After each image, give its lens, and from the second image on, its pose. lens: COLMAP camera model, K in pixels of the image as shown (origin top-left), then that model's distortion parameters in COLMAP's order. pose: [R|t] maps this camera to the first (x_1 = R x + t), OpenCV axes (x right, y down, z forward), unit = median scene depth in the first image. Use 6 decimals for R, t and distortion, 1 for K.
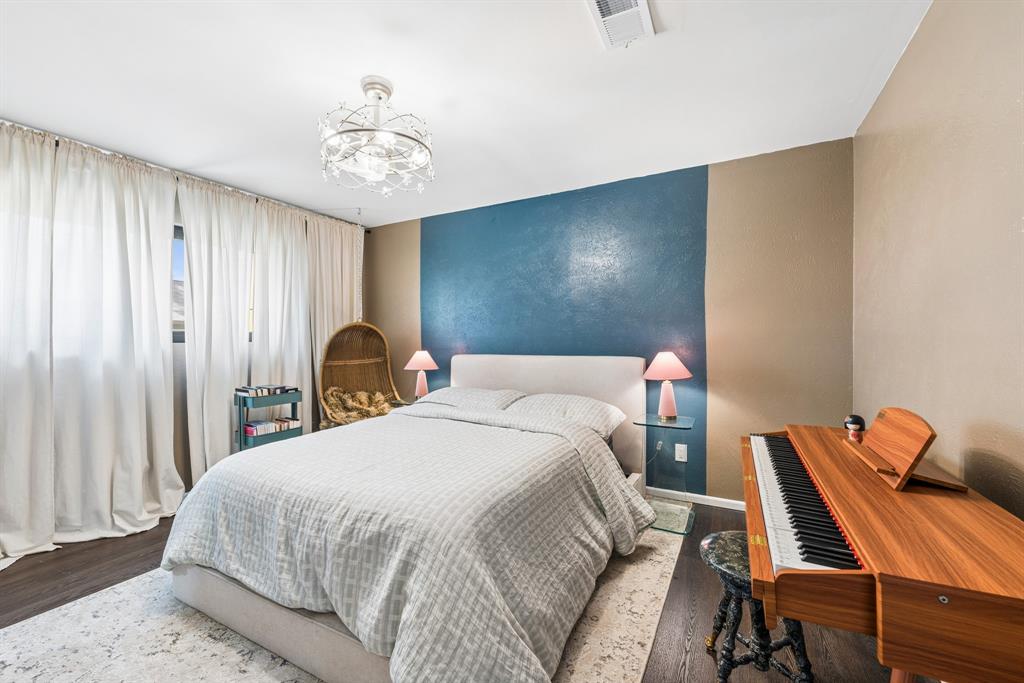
lens RADIAL K [[414.7, 0, 514.8], [0, 414.7, 335.1], [0, 0, 1]] dist [-0.000801, -0.000082]
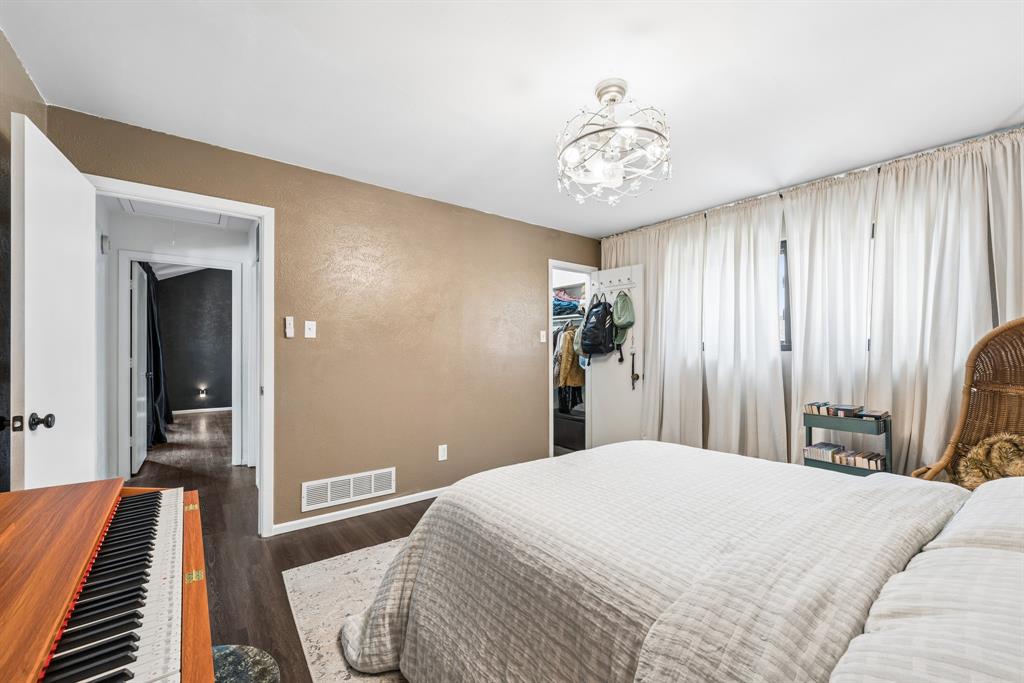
lens RADIAL K [[419.9, 0, 512.0], [0, 419.9, 341.5], [0, 0, 1]] dist [0.003059, 0.000199]
pose [[-0.410096, -0.008283, -0.912005, 0.476829], [0.009835, 0.999860, -0.013504, 0.002290], [0.911989, -0.014508, -0.409957, 0.852295]]
